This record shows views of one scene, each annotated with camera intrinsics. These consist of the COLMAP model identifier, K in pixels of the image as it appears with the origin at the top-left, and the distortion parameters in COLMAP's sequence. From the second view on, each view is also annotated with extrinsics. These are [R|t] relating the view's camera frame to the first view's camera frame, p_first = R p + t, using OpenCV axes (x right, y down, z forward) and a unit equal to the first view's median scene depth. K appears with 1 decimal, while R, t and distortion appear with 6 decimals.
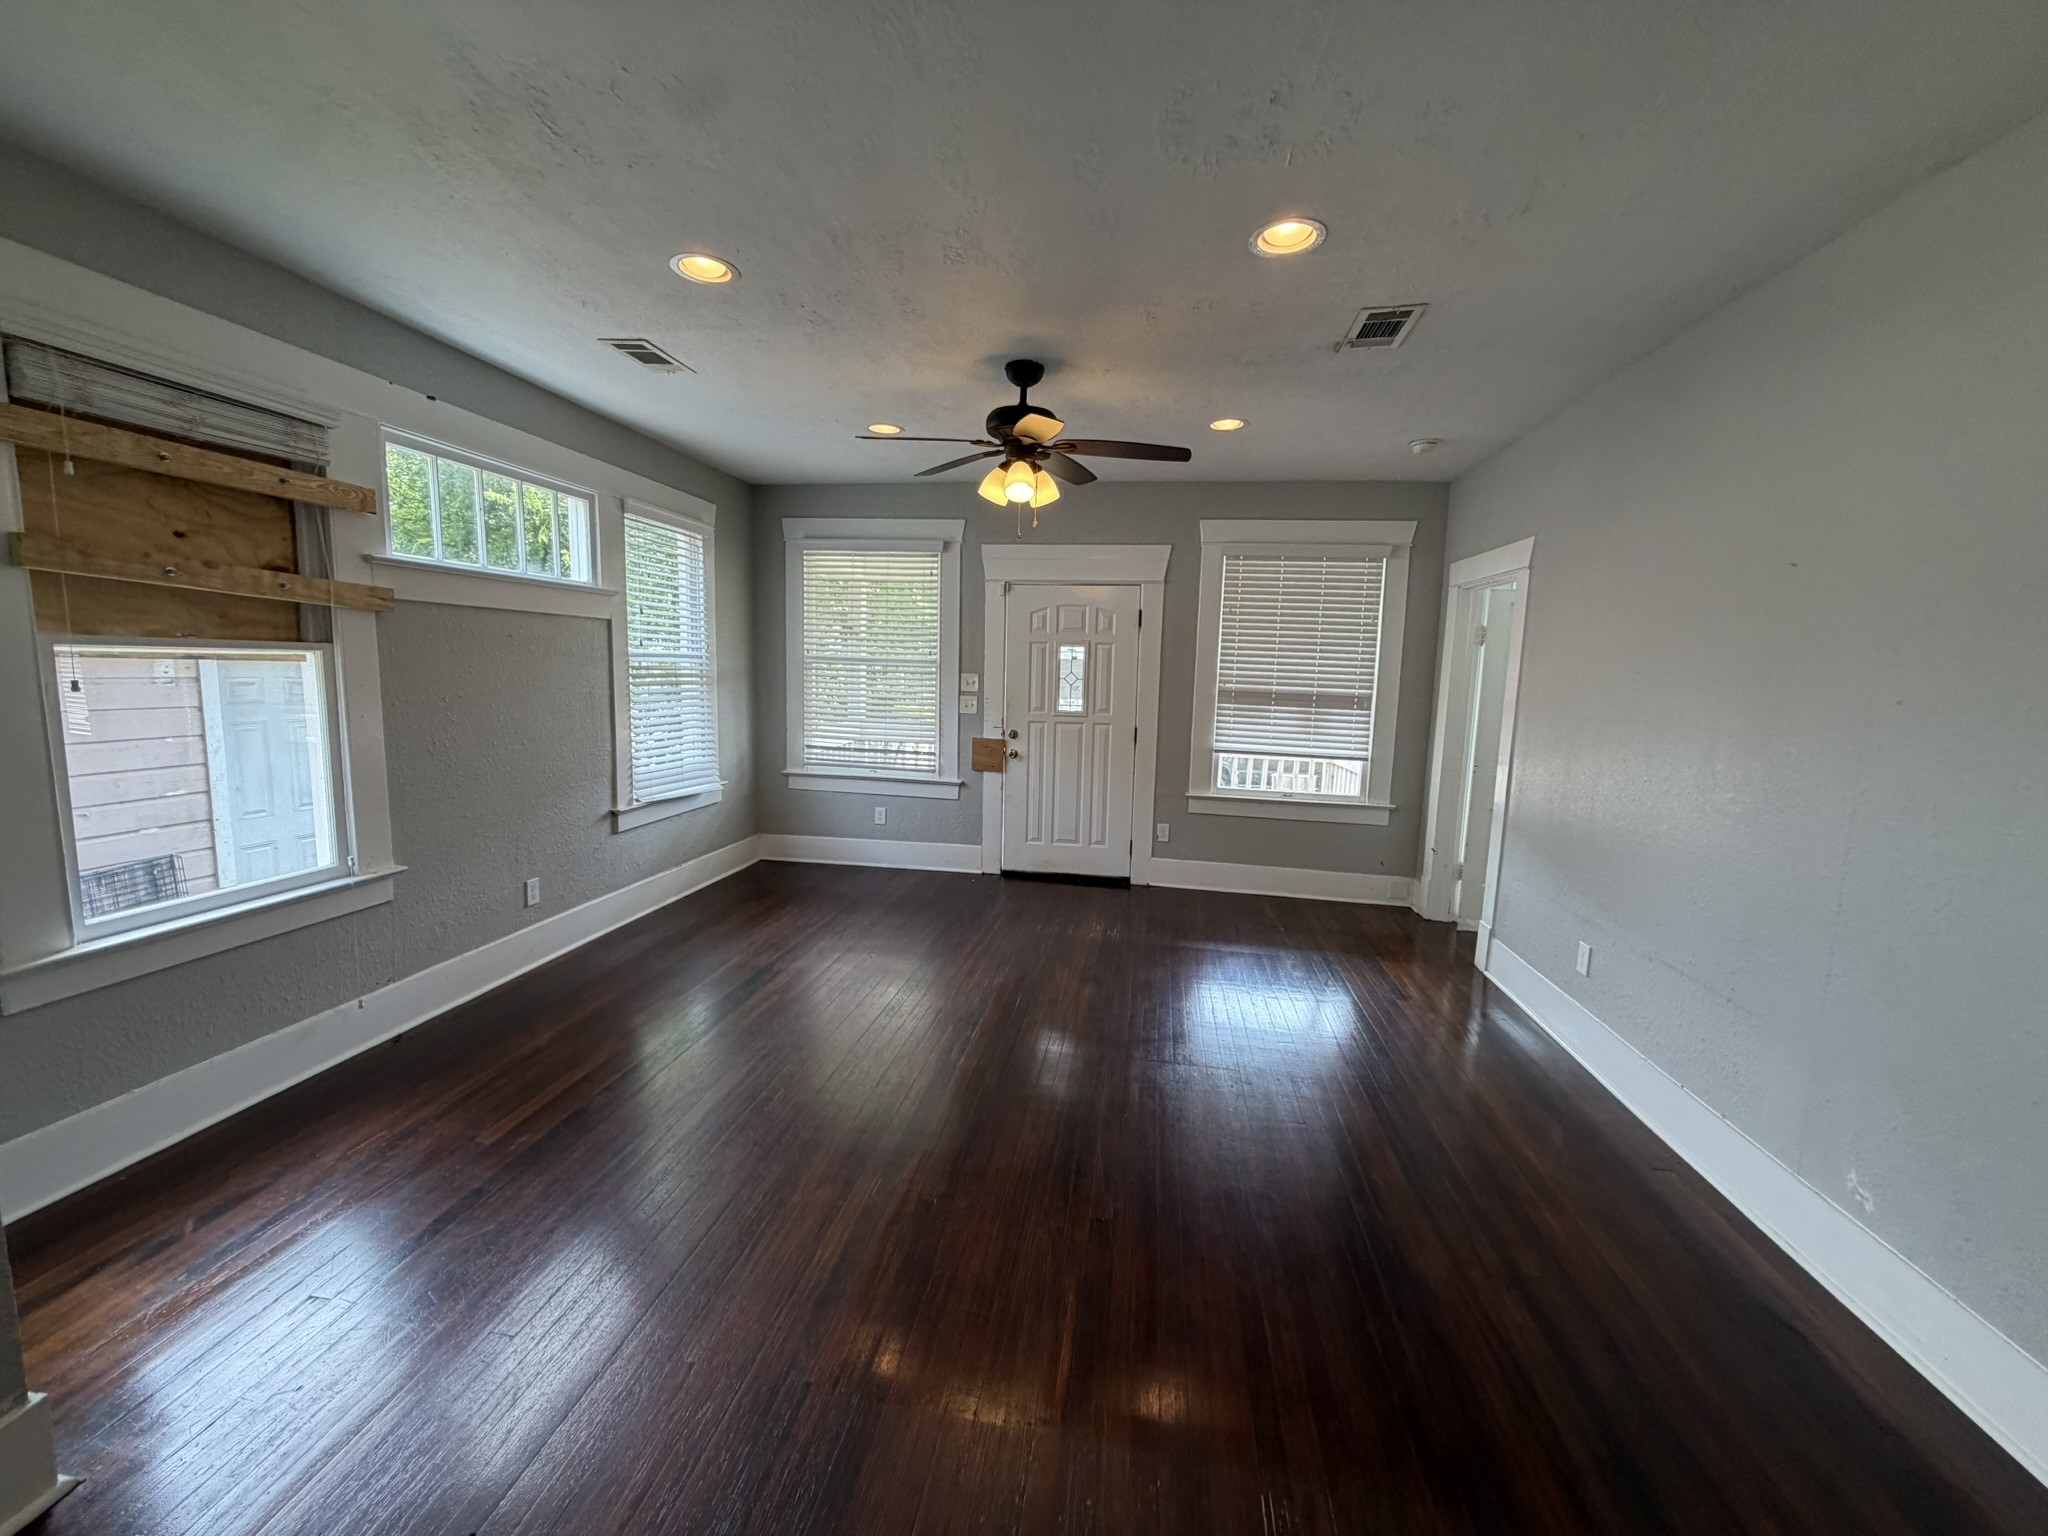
lens RADIAL K [[815.4, 0, 1016.8], [0, 815.4, 765.2], [0, 0, 1]] dist [-0.000509, 0.000742]
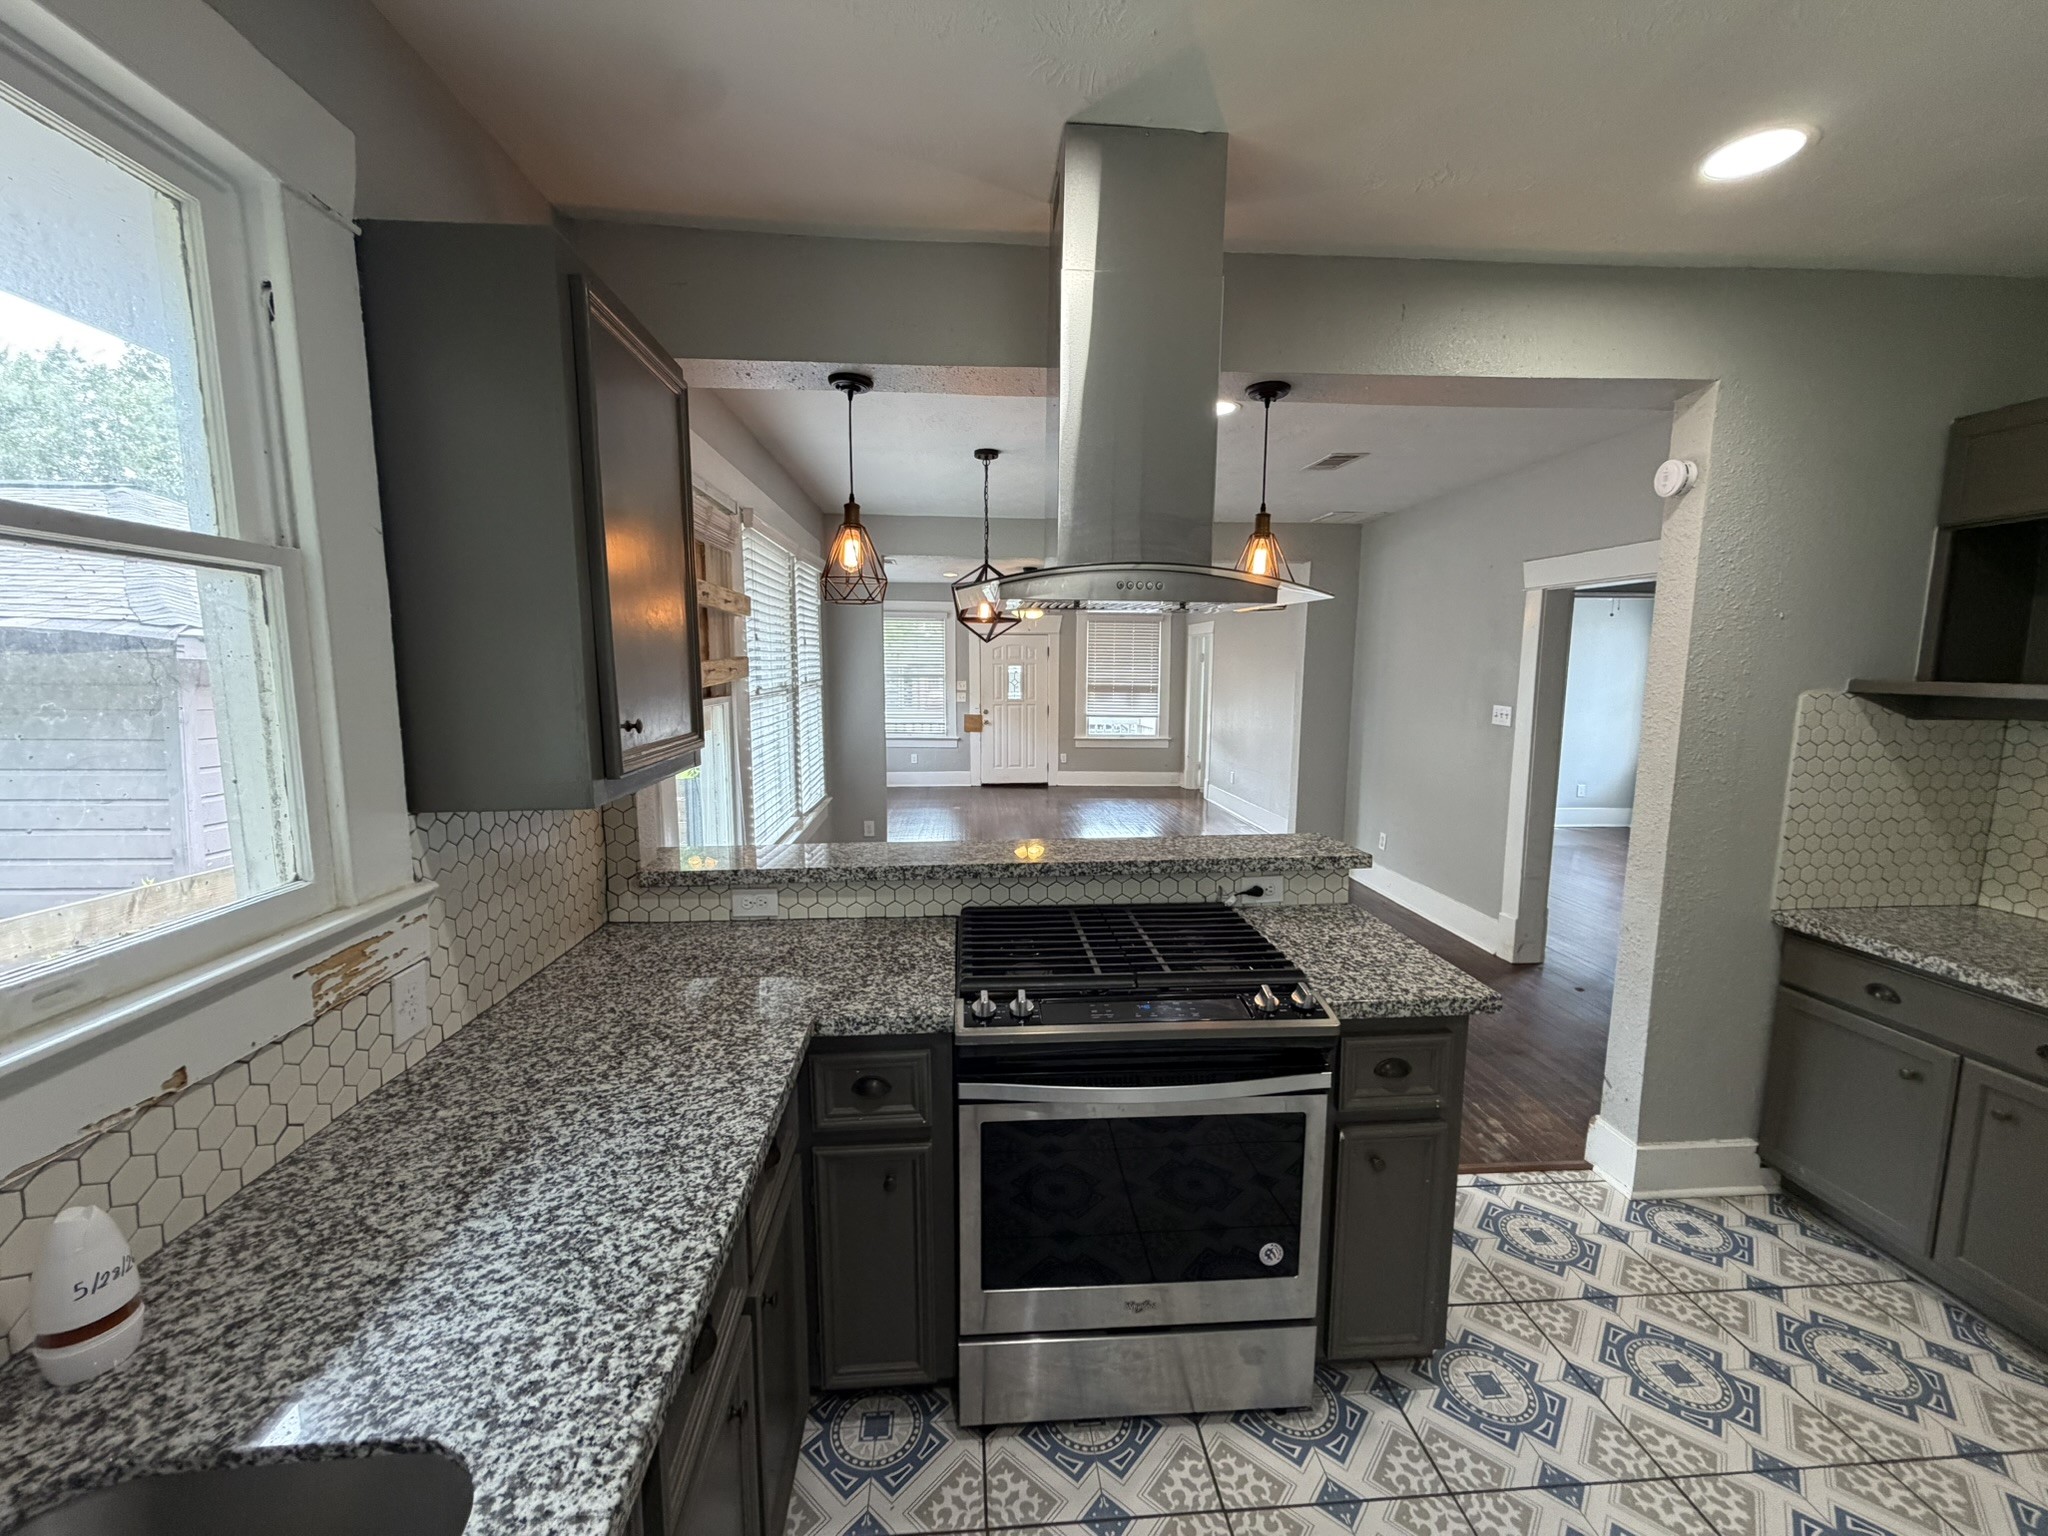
lens RADIAL K [[815.4, 0, 1019.5], [0, 815.4, 770.7], [0, 0, 1]] dist [-0.000509, 0.000742]
pose [[0.972176, -0.053078, 0.228157, -0.410029], [0.051751, 0.998590, 0.011797, 0.090137], [-0.228462, 0.000338, 0.973553, -0.981091]]
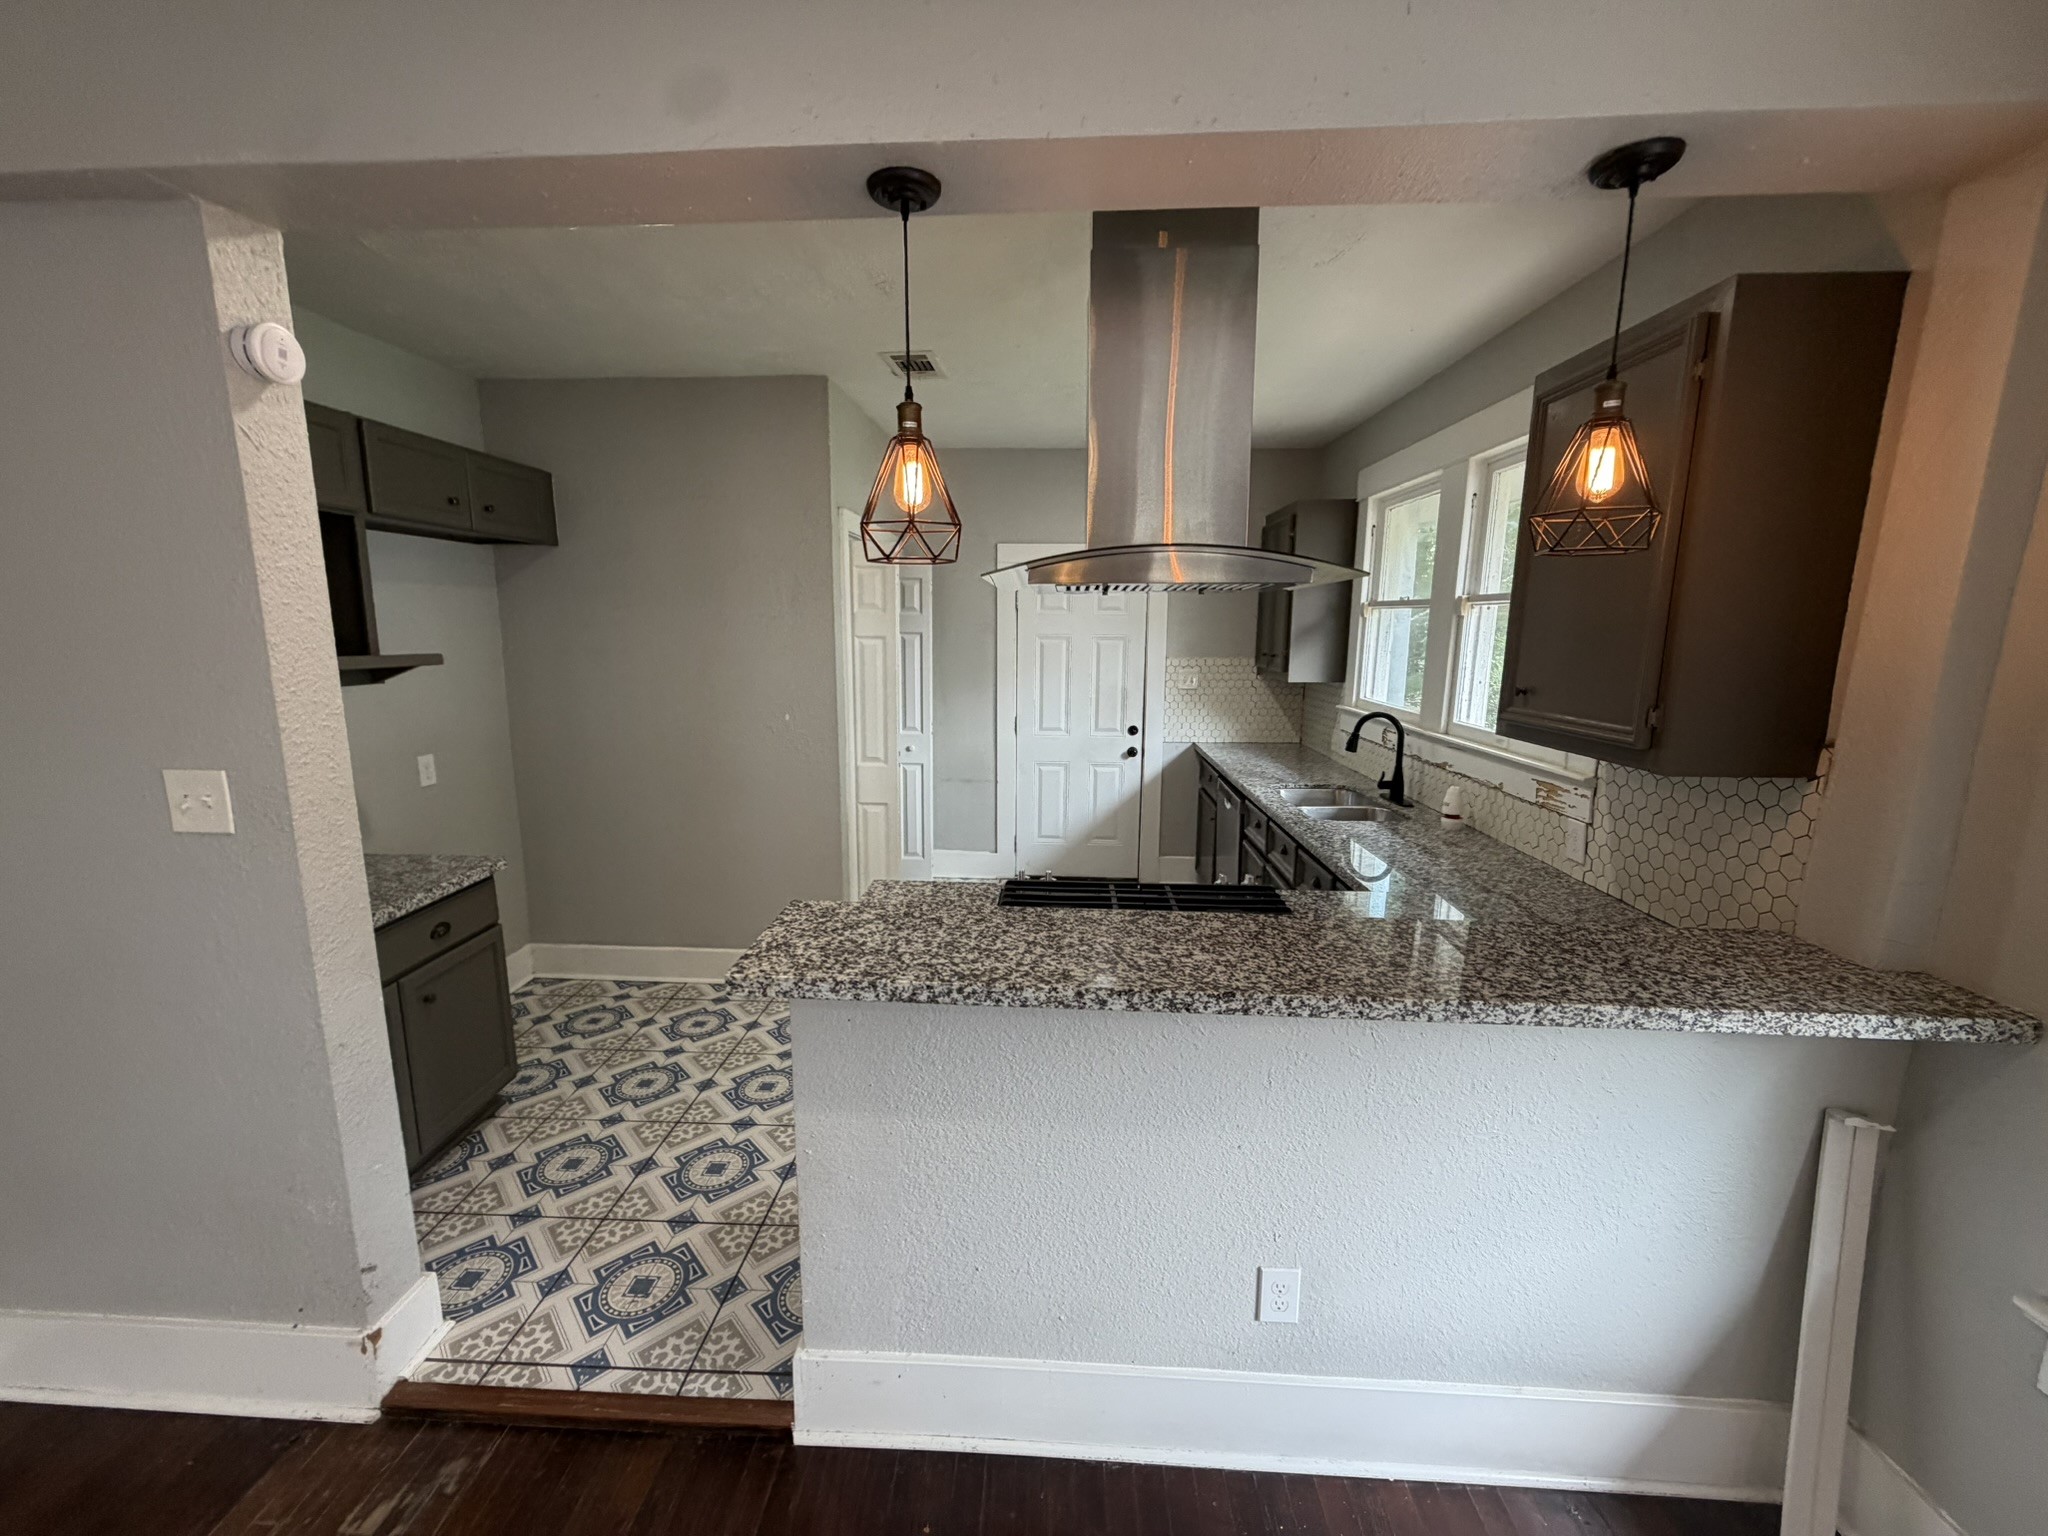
lens RADIAL K [[815.4, 0, 1019.3], [0, 815.4, 772.6], [0, 0, 1]] dist [-0.000509, 0.000742]
pose [[-0.992720, -0.007237, -0.120231, -0.181409], [-0.043165, 0.953268, 0.299026, -0.001201], [0.112448, 0.302039, -0.946640, -0.295479]]
